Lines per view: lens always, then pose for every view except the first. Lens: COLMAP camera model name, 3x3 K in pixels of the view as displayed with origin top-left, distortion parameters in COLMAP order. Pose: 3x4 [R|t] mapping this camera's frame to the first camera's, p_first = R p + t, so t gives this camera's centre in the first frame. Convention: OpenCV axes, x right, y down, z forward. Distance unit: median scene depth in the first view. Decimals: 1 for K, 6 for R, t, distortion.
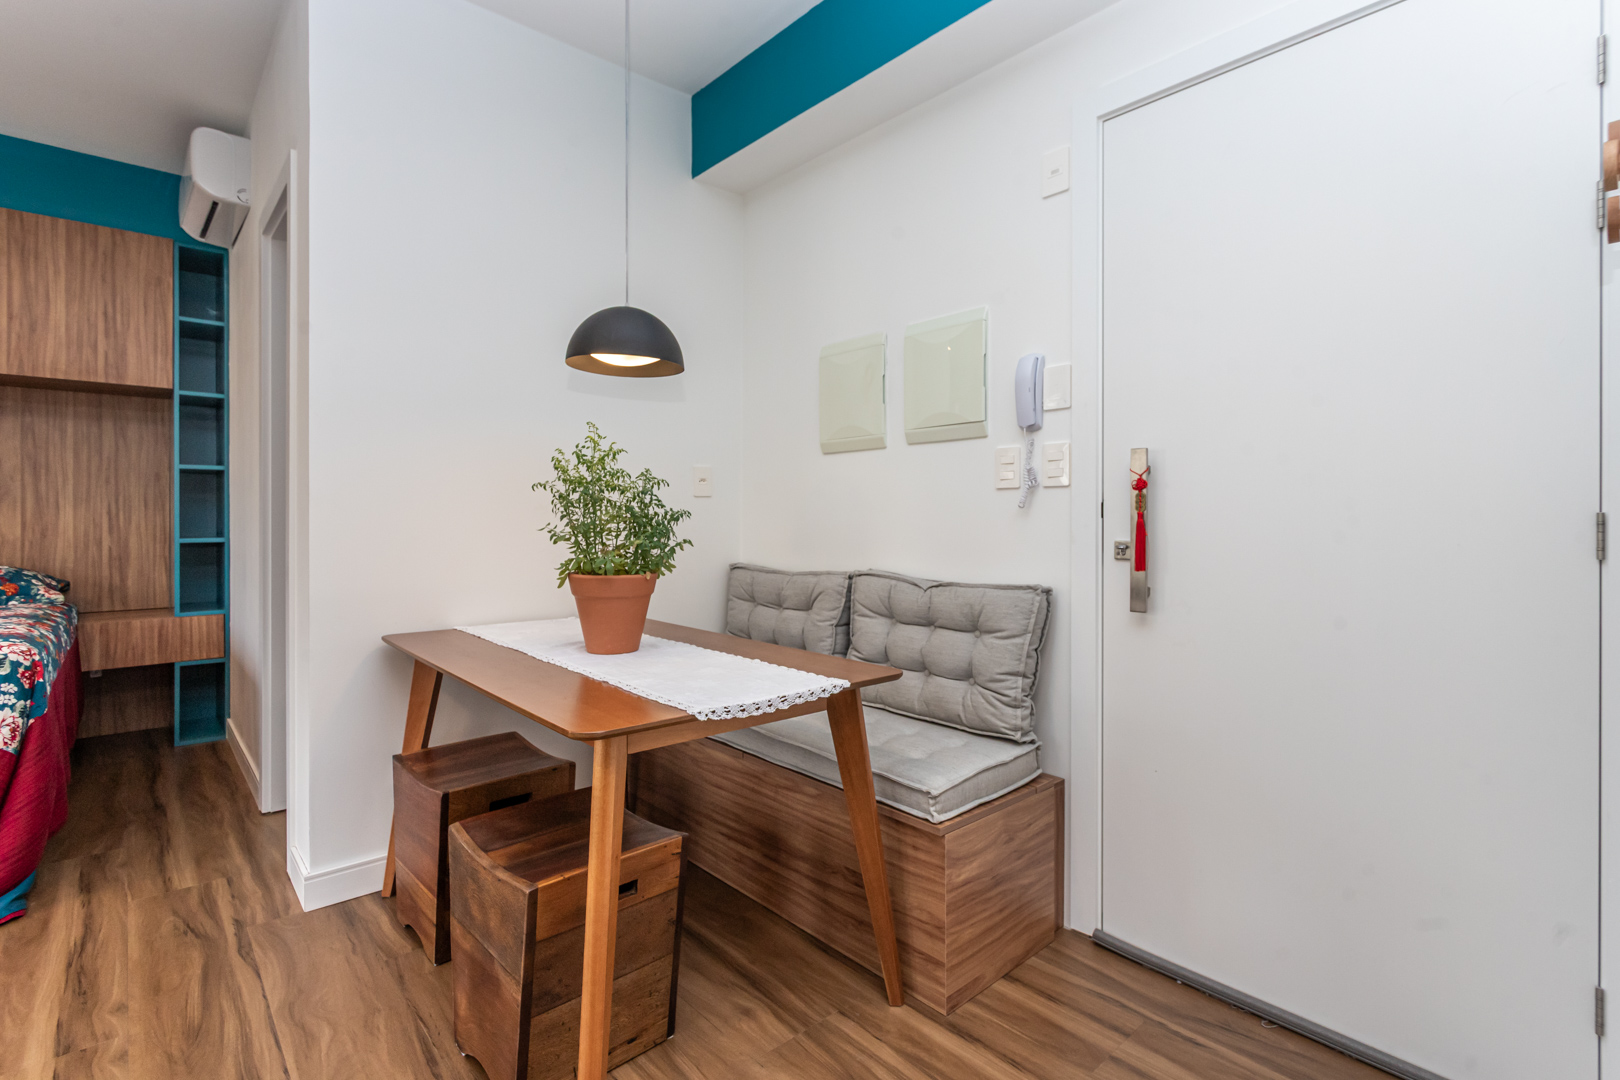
lens RADIAL K [[787.3, 0, 810.9], [0, 787.3, 517.5], [0, 0, 1]] dist [-0.001772, 0.001779]
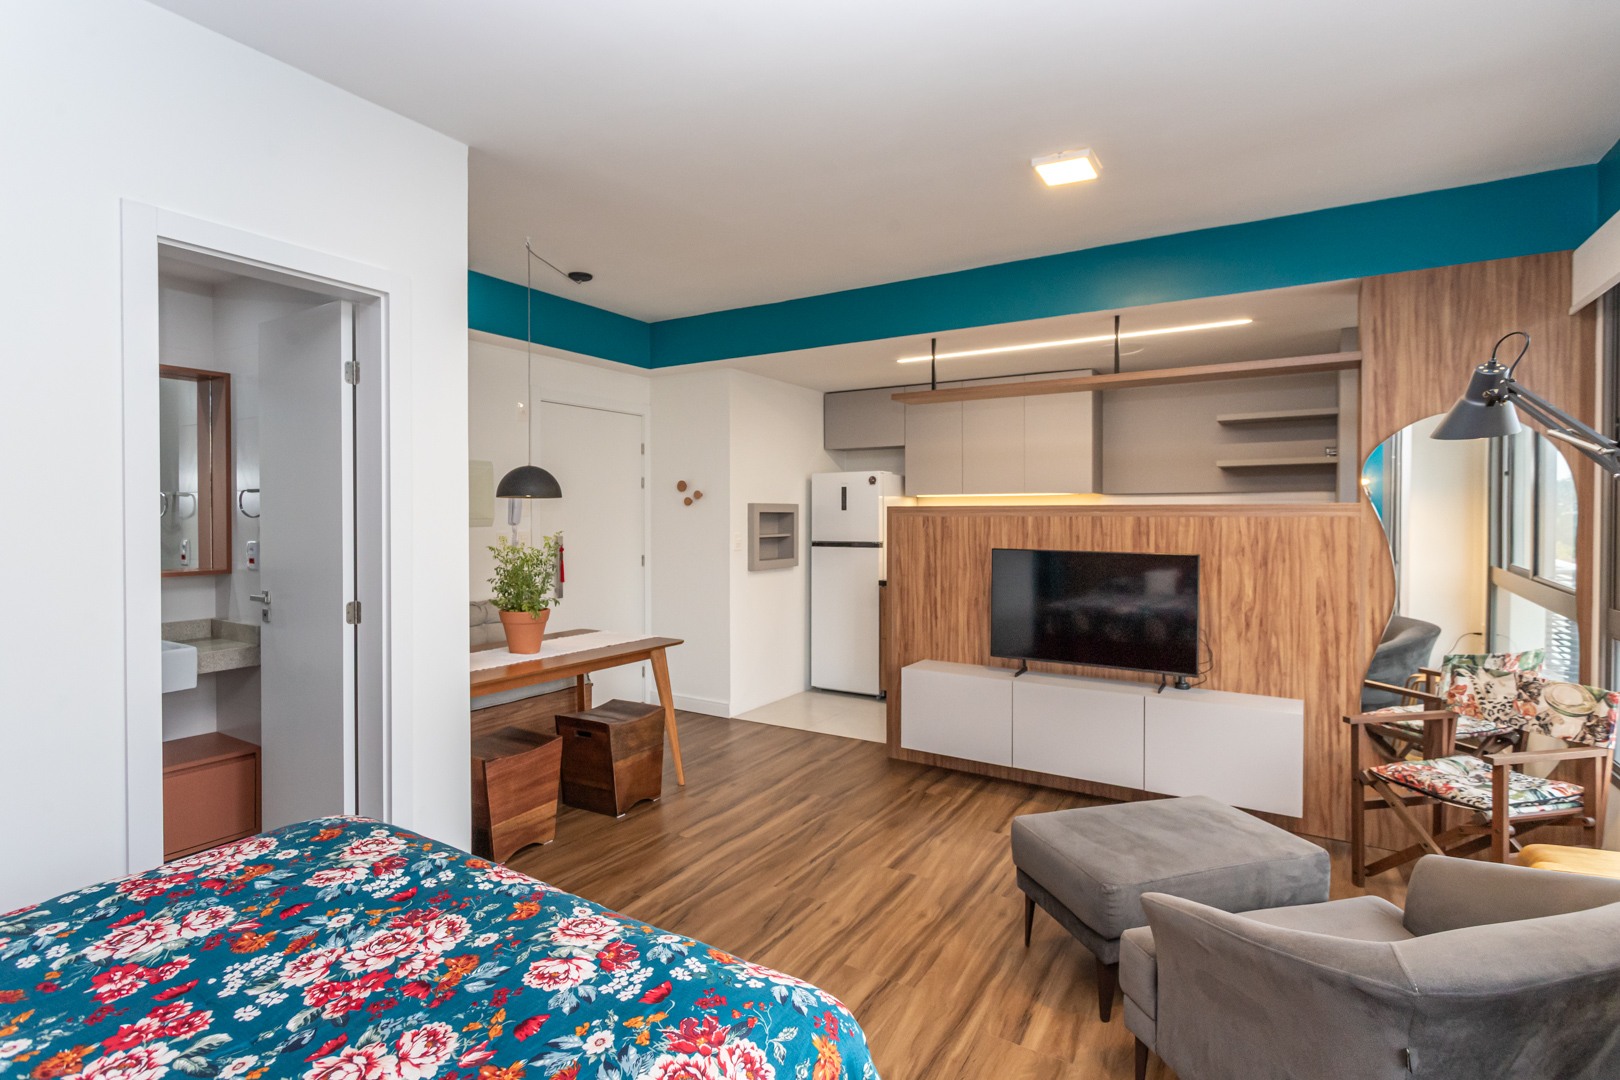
lens RADIAL K [[787.3, 0, 813.0], [0, 787.3, 523.0], [0, 0, 1]] dist [-0.001772, 0.001779]
pose [[-0.297106, -0.012115, 0.954768, -2.074930], [0.002851, 0.999904, 0.013576, -0.145851], [-0.954840, 0.006756, -0.297043, 0.859374]]
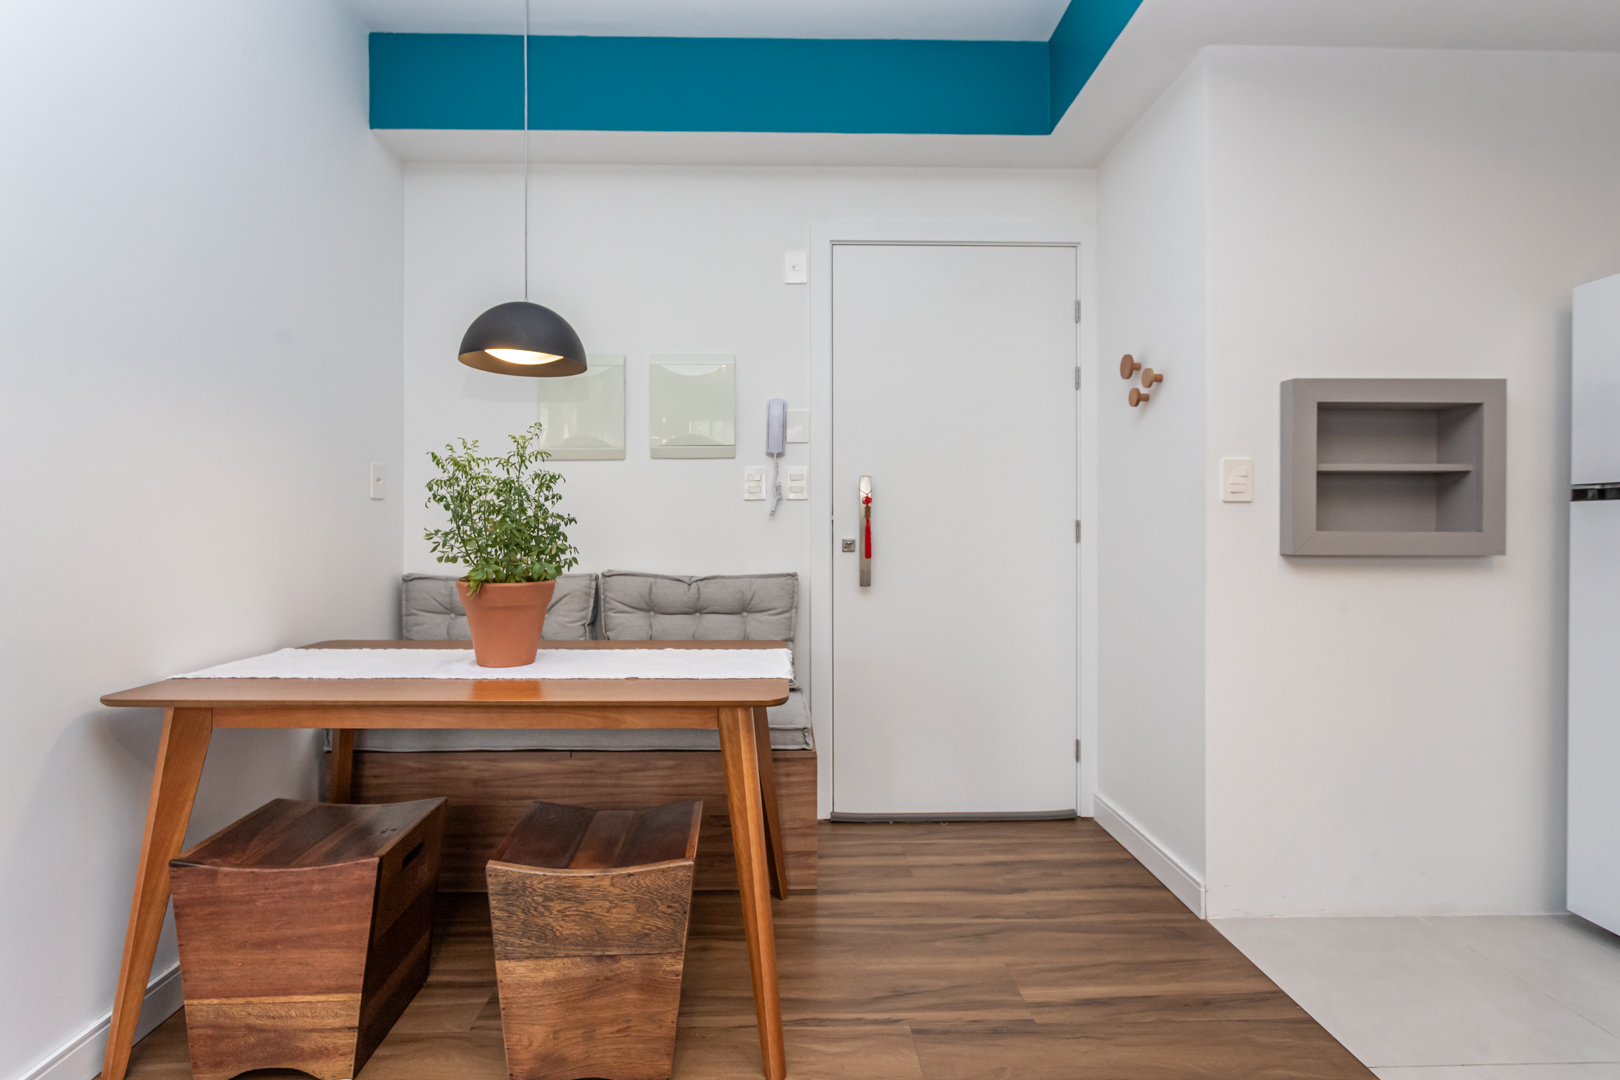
lens RADIAL K [[787.3, 0, 806.9], [0, 787.3, 527.9], [0, 0, 1]] dist [-0.001772, 0.001779]
pose [[0.642373, -0.004702, 0.766378, -0.706012], [0.000845, 0.999985, 0.005427, 0.001953], [-0.766392, -0.002839, 0.642367, 0.114354]]
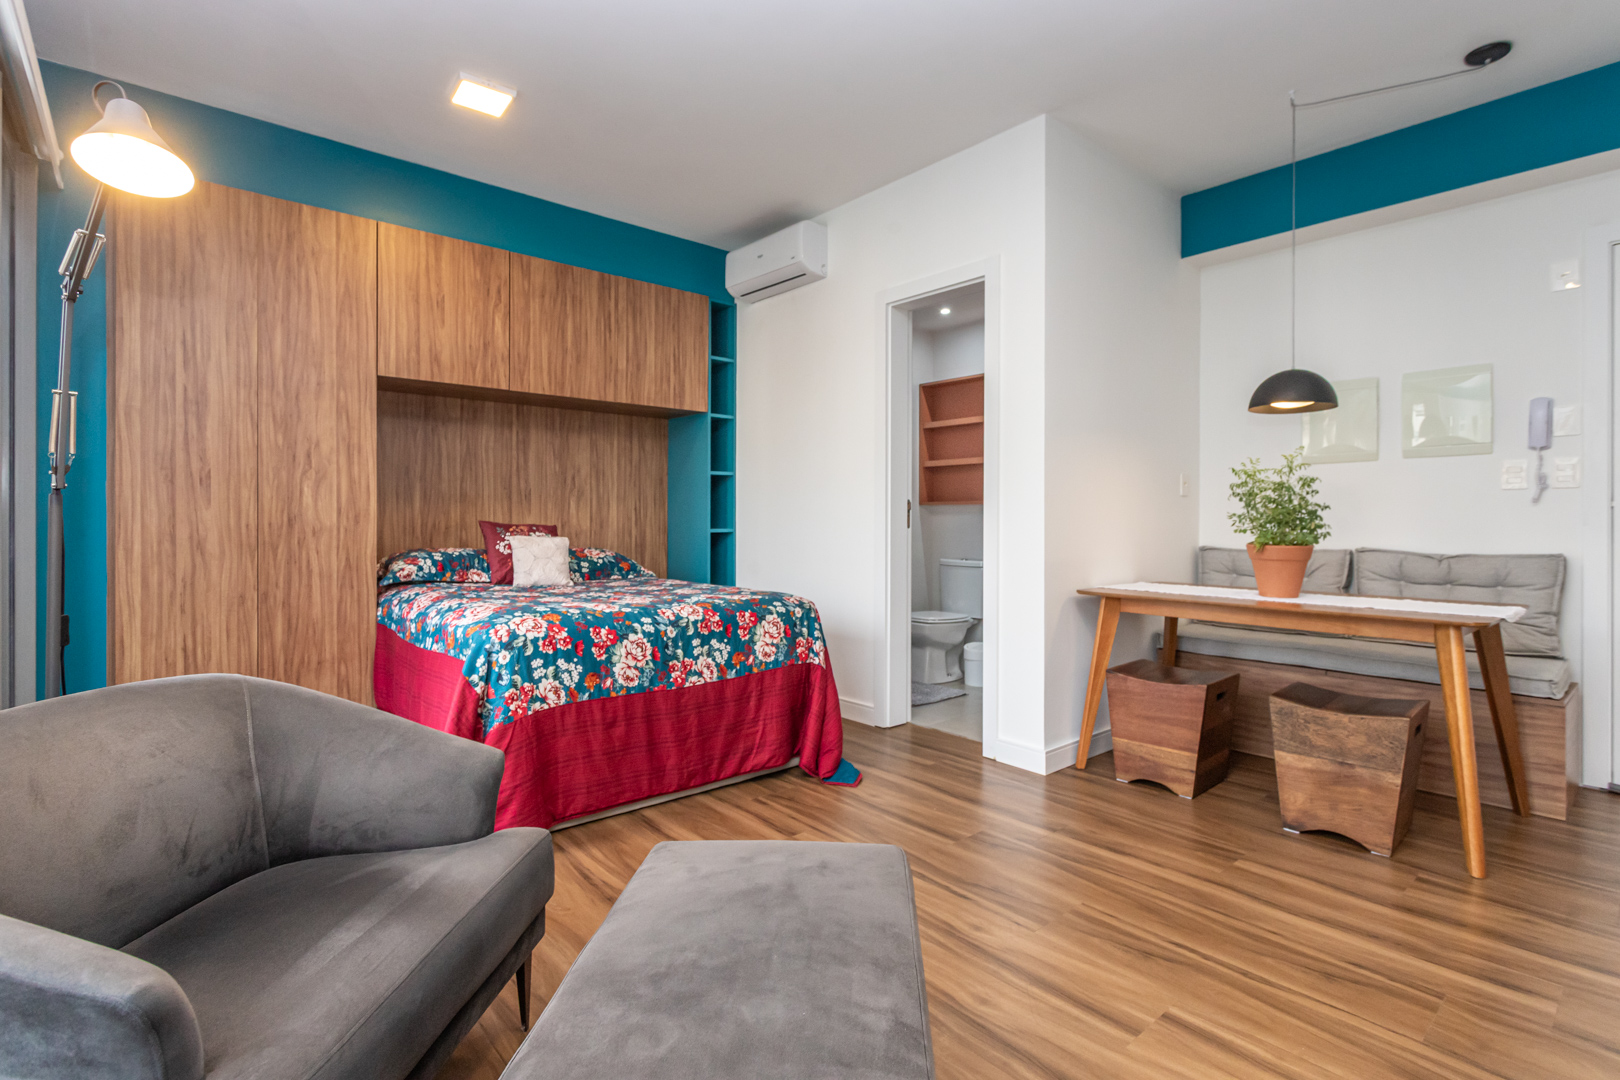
lens RADIAL K [[787.3, 0, 809.6], [0, 787.3, 523.6], [0, 0, 1]] dist [-0.001772, 0.001779]
pose [[0.999928, 0.000192, -0.011974, -1.075515], [-0.000147, 0.999993, 0.003749, 0.022359], [0.011975, -0.003747, 0.999921, -0.488189]]
